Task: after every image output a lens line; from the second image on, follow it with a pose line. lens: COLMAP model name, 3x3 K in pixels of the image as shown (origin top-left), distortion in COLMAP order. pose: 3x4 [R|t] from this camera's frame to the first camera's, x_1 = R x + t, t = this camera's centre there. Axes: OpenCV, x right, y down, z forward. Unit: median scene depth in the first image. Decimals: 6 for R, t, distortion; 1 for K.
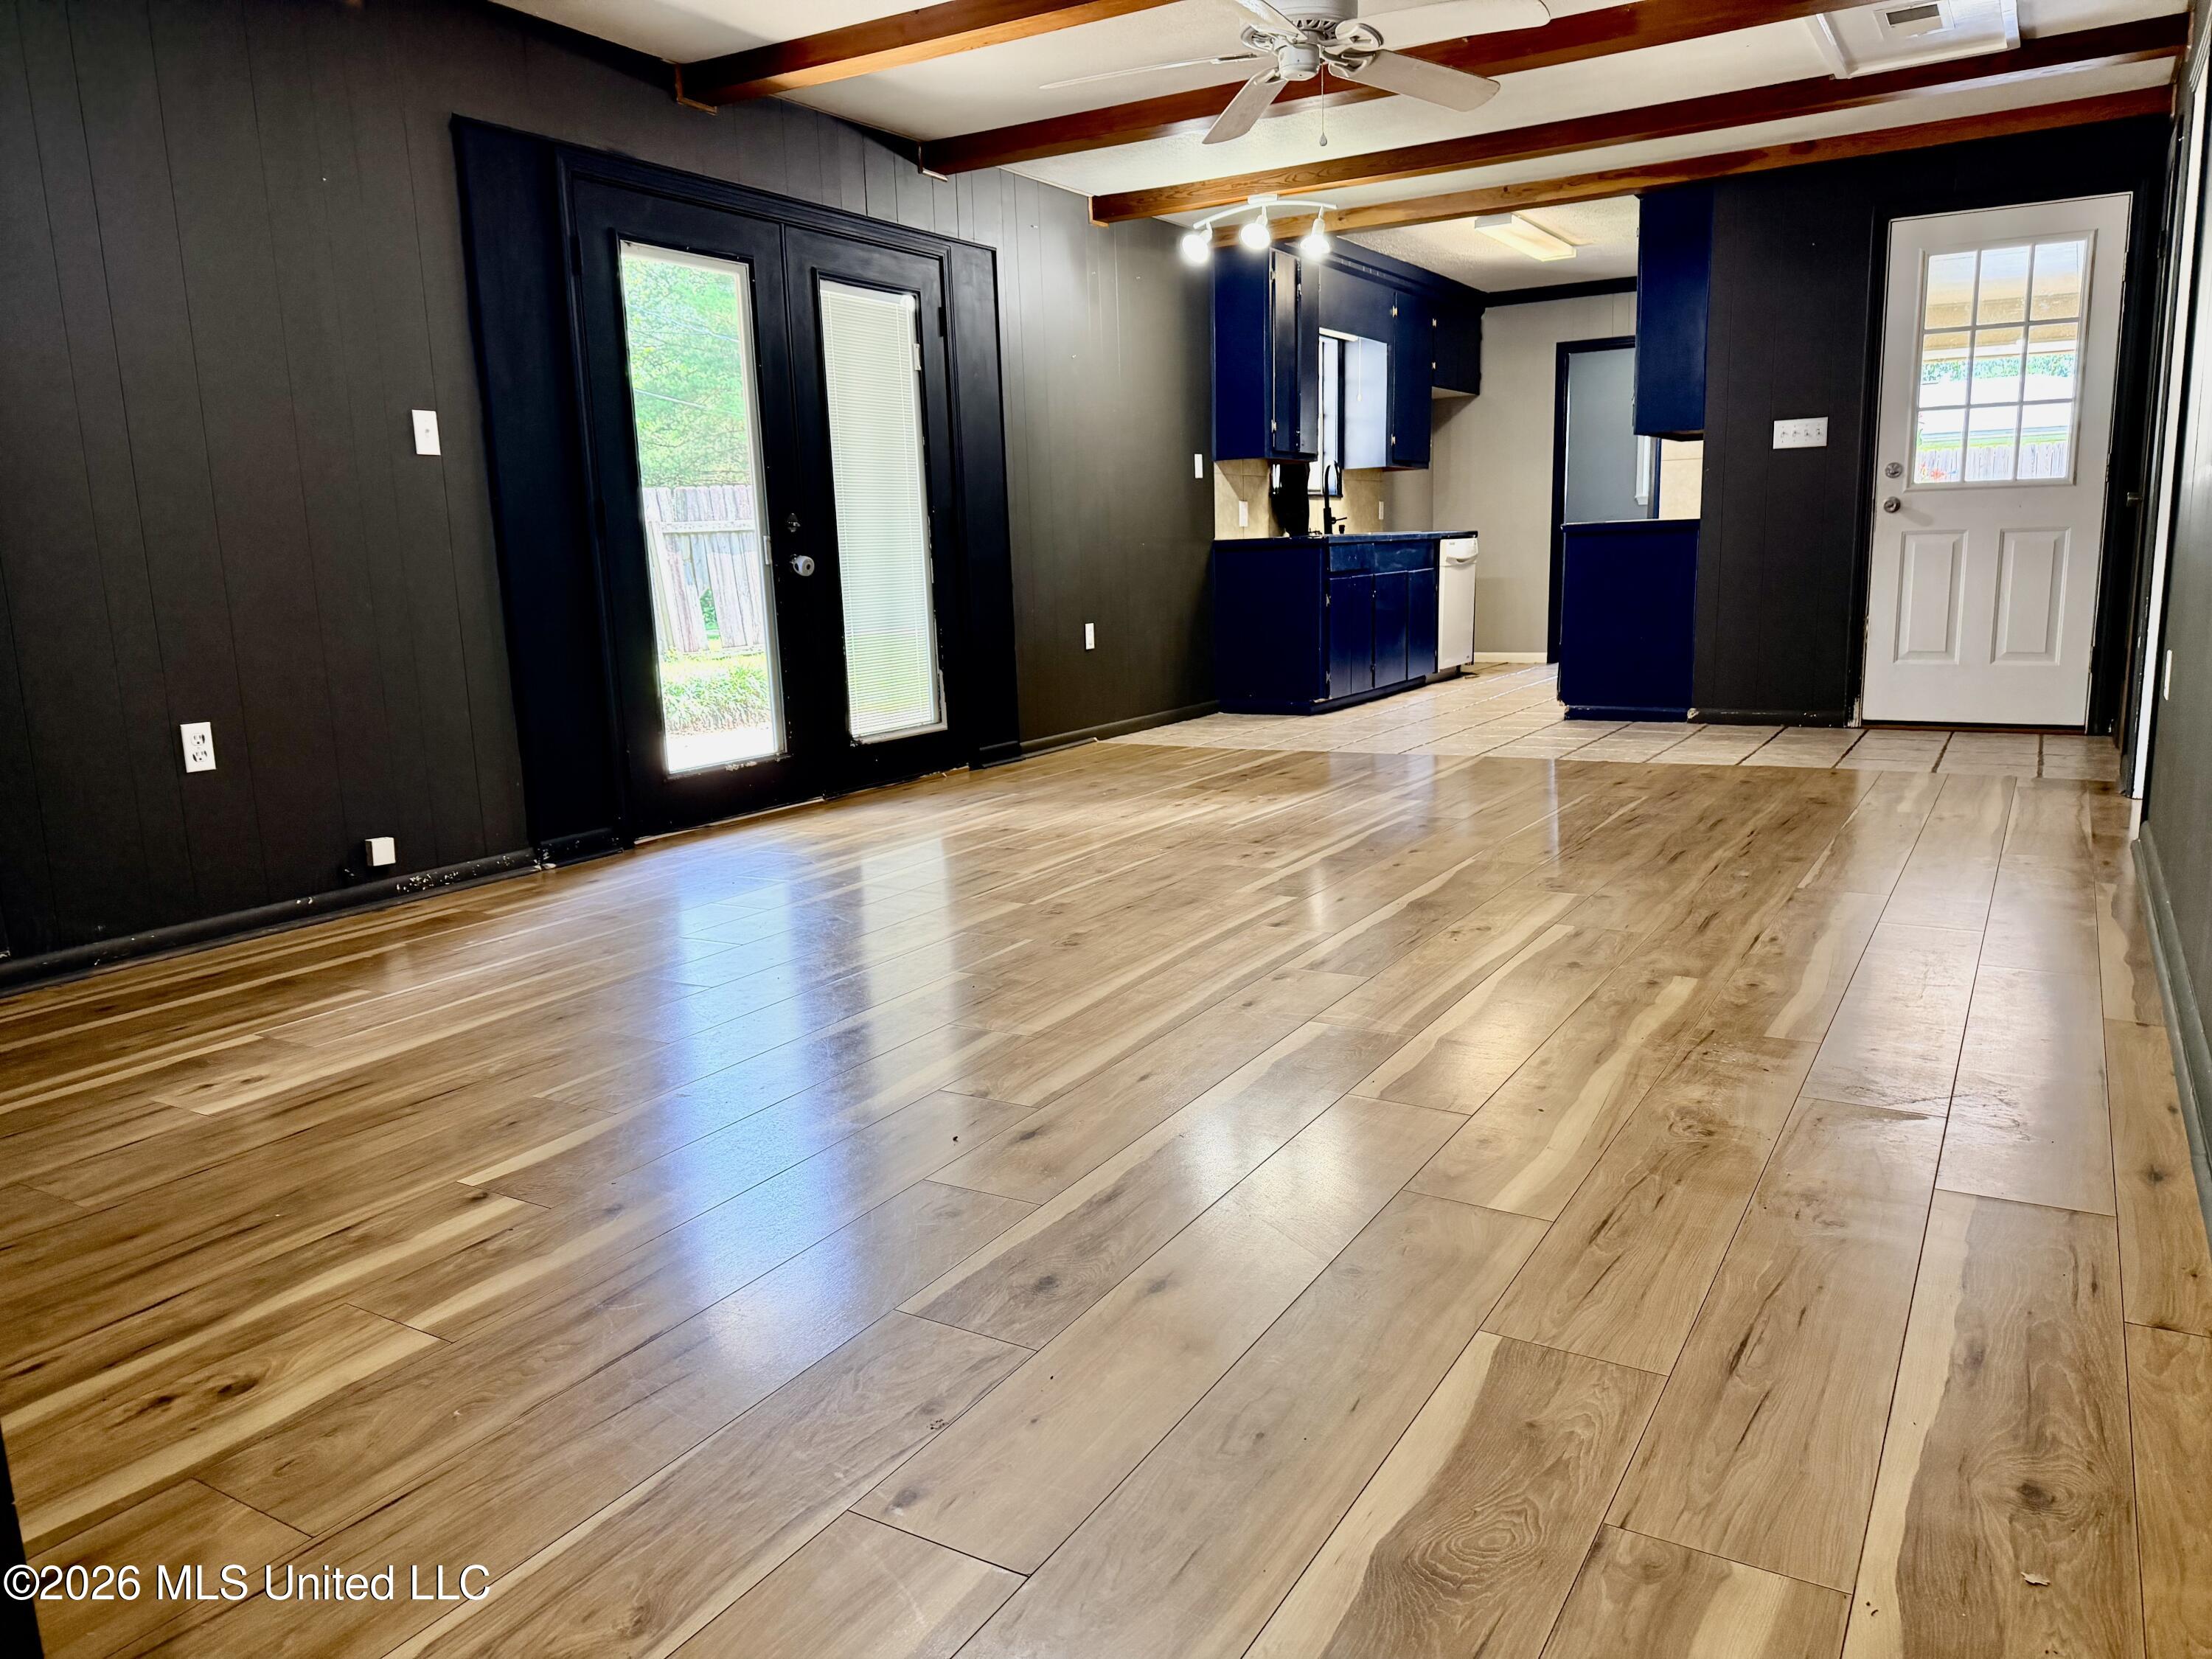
lens RADIAL K [[1537.1, 0, 1062.2], [0, 1537.1, 831.8], [0, 0, 1]] dist [0.050677, -0.079800]
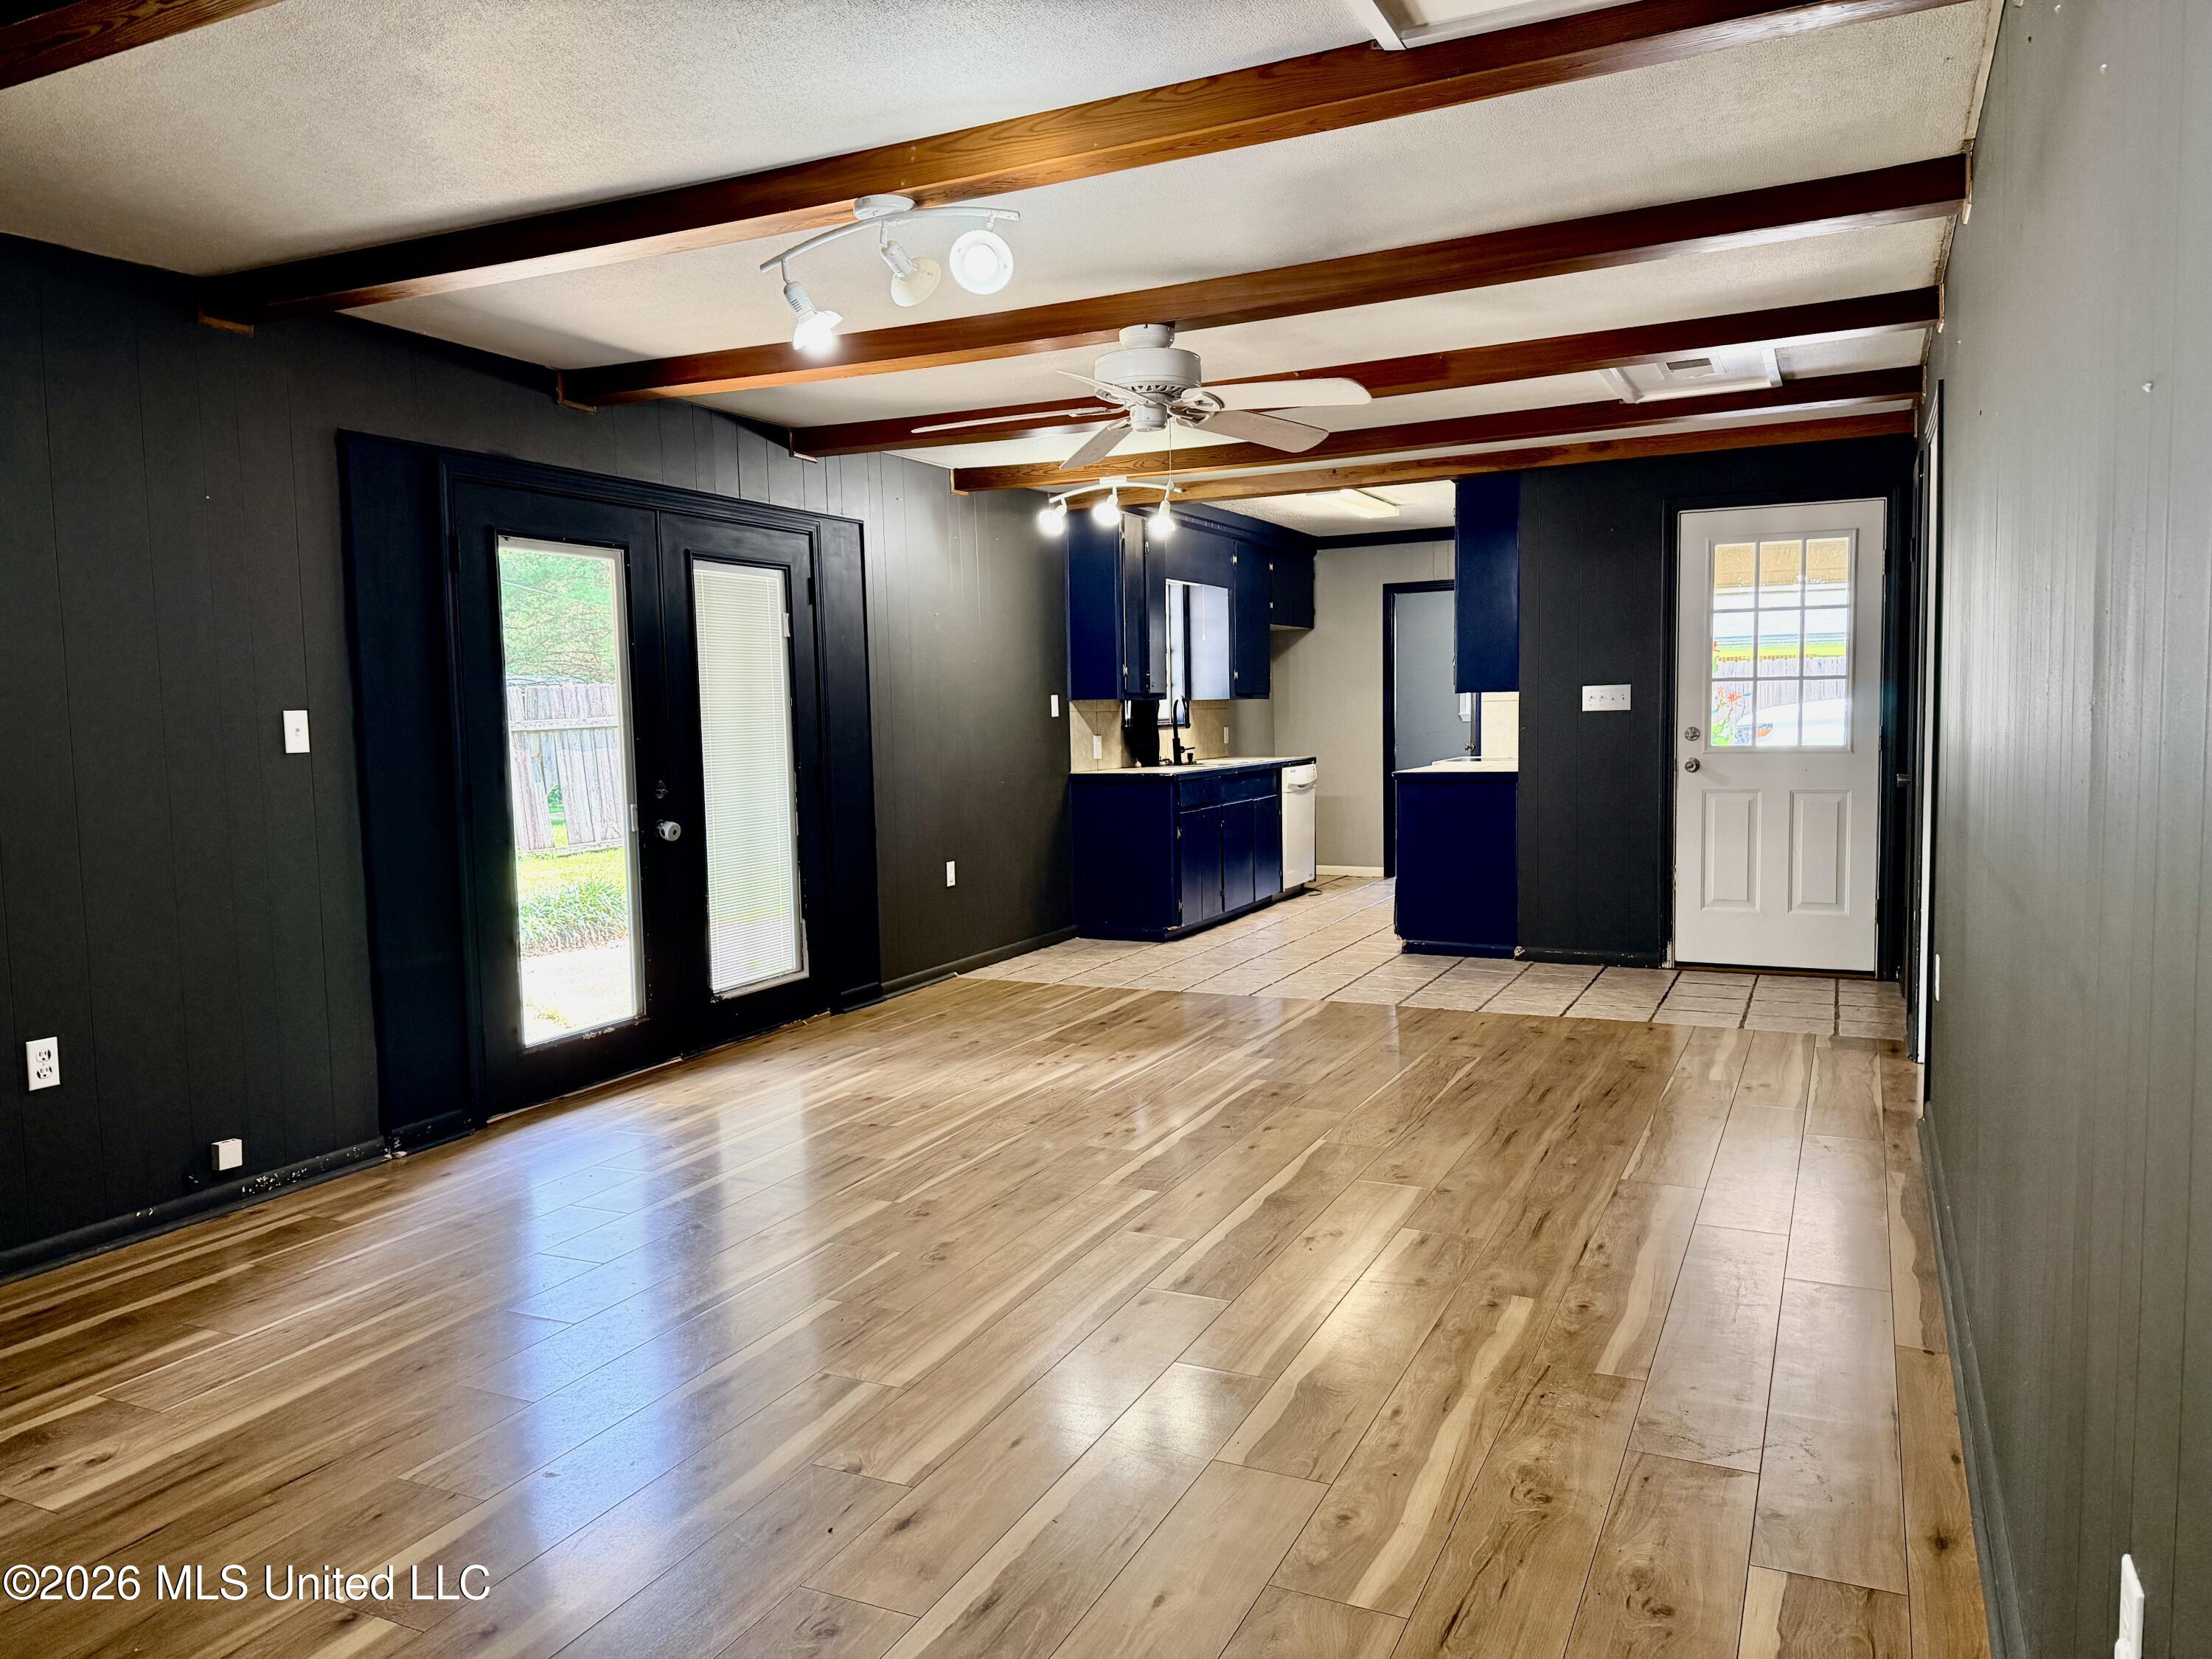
lens RADIAL K [[1537.1, 0, 1062.2], [0, 1537.1, 831.8], [0, 0, 1]] dist [0.050677, -0.079800]
pose [[0.995430, 0.004864, 0.095371, -0.007201], [0.005436, 0.994196, -0.107446, -0.059005], [-0.095341, 0.107474, 0.989626, -0.028390]]
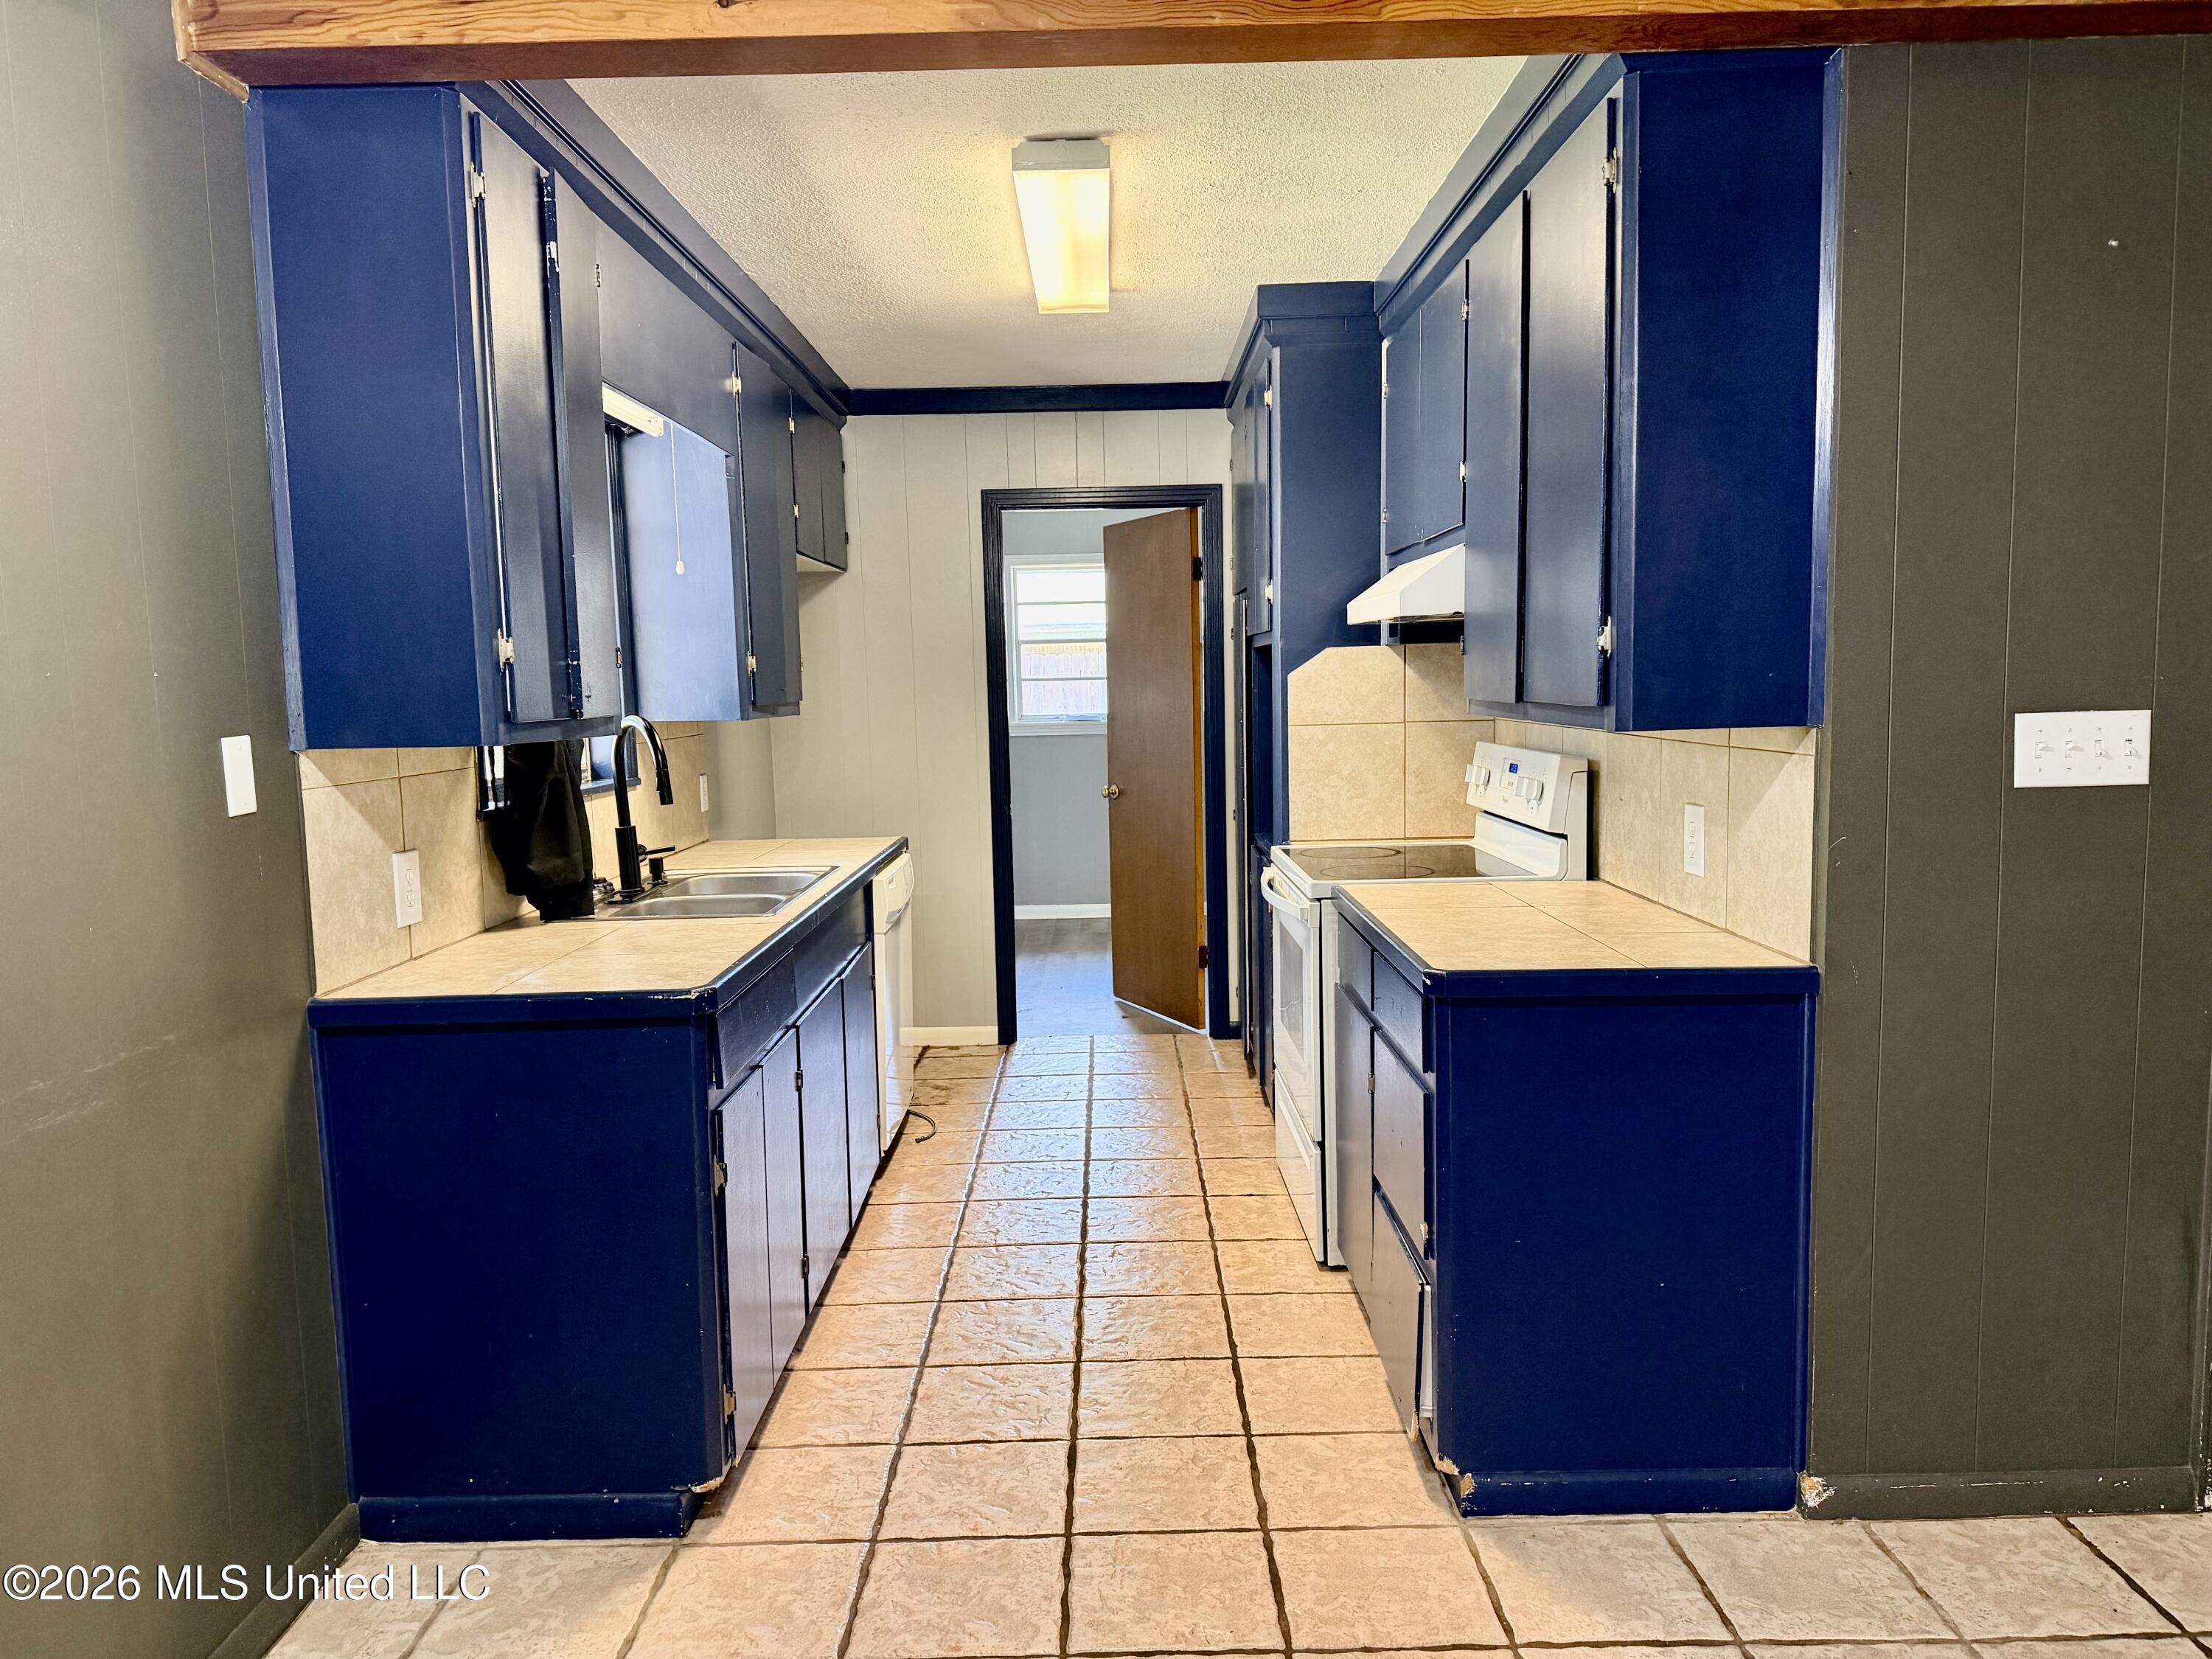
lens RADIAL K [[1522.7, 0, 1106.0], [0, 1522.7, 829.5], [0, 0, 1]] dist [0.000529, -0.002576]
pose [[0.842271, -0.037781, 0.537729, 0.103603], [0.091000, 0.993189, -0.072757, -0.276051], [-0.531318, 0.110215, 0.839973, 0.974423]]
